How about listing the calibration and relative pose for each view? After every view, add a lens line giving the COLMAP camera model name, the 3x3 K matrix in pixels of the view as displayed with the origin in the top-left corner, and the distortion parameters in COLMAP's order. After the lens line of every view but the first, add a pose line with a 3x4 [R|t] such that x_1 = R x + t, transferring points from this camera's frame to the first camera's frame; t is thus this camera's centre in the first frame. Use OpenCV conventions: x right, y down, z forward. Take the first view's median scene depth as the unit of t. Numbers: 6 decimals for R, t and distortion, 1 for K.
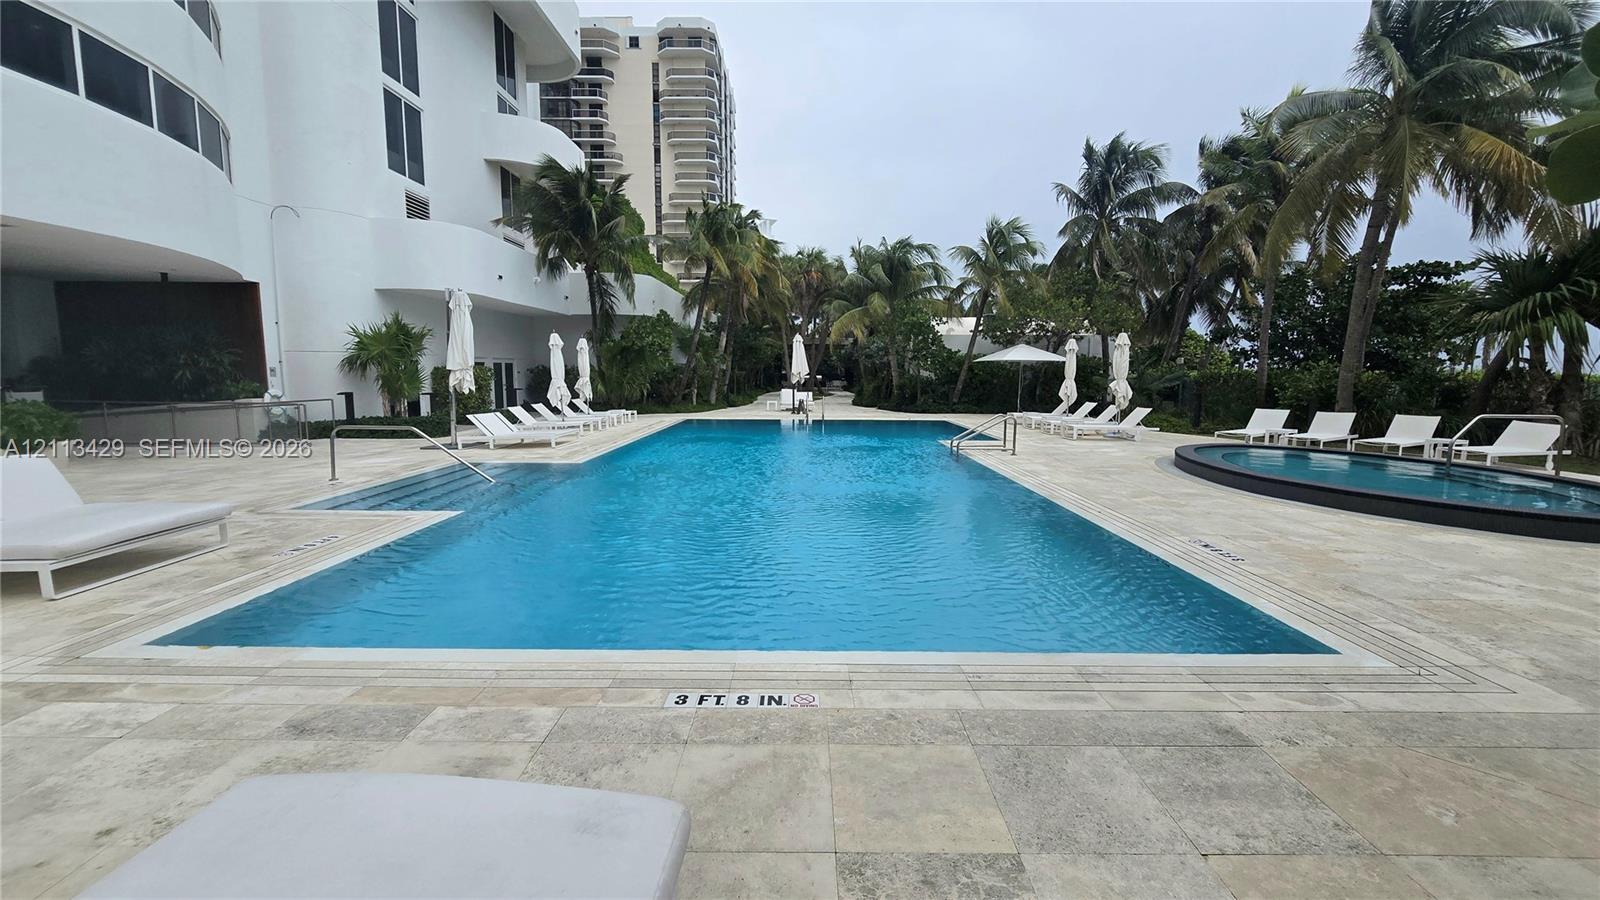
lens RADIAL K [[649.1, 0, 806.8], [0, 649.1, 447.3], [0, 0, 1]] dist [-0.007523, 0.002353]
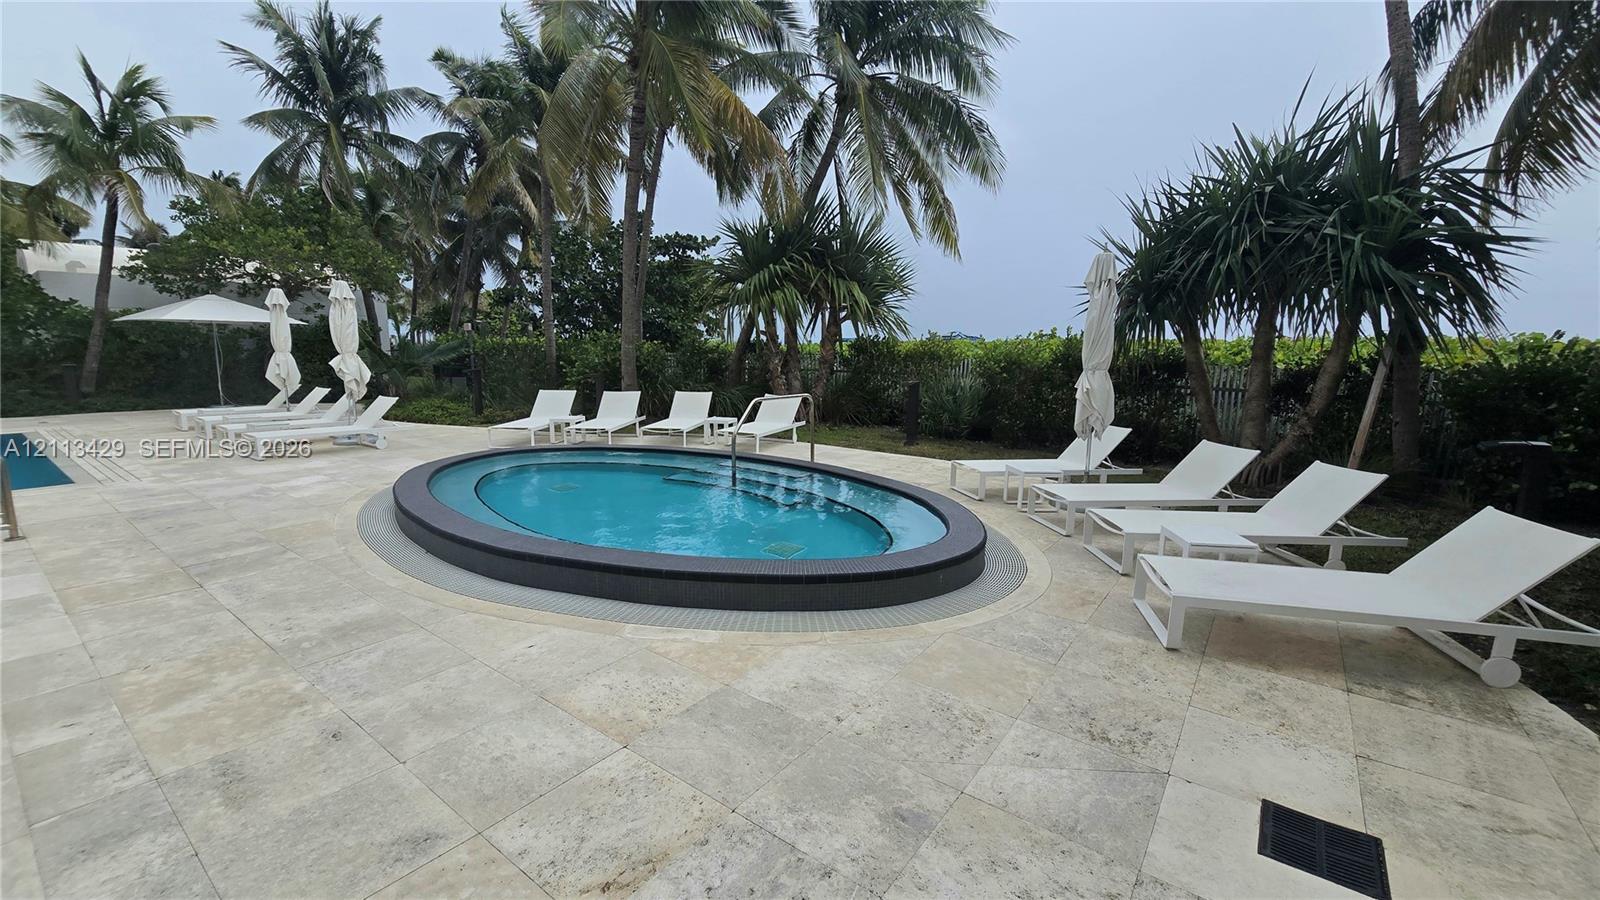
lens RADIAL K [[649.1, 0, 802.7], [0, 649.1, 445.7], [0, 0, 1]] dist [-0.007523, 0.002353]
pose [[0.590687, -0.124623, 0.797219, 0.213523], [0.084495, 0.992122, 0.092486, -0.033324], [-0.802465, 0.012730, 0.596564, 0.238165]]
